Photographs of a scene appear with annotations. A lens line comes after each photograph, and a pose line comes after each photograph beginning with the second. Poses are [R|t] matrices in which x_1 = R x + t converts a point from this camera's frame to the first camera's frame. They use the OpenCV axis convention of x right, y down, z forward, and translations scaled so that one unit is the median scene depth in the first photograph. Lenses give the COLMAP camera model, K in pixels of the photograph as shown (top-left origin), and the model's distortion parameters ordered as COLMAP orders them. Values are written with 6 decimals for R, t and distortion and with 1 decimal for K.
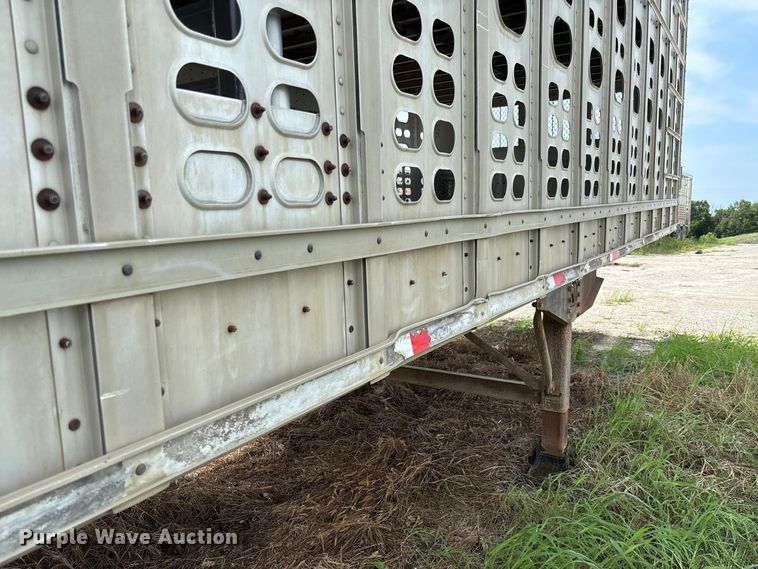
lens RADIAL K [[581.2, 0, 379.2], [0, 581.2, 287.6], [0, 0, 1]] dist [0.038436, -0.048677]
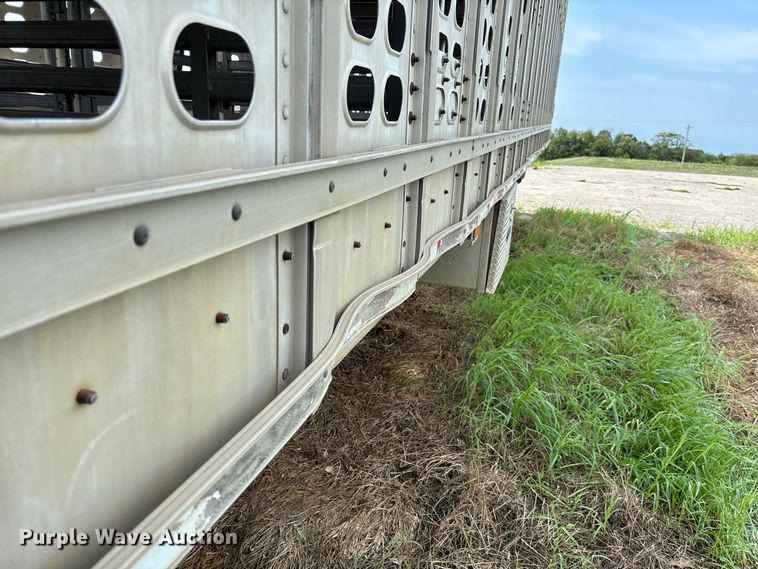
lens RADIAL K [[581.2, 0, 379.2], [0, 581.2, 287.6], [0, 0, 1]] dist [0.038436, -0.048677]
pose [[0.961129, -0.001922, 0.276093, 0.086761], [-0.043242, 0.986588, 0.157400, -0.093919], [-0.272693, -0.163221, 0.948155, 0.514774]]
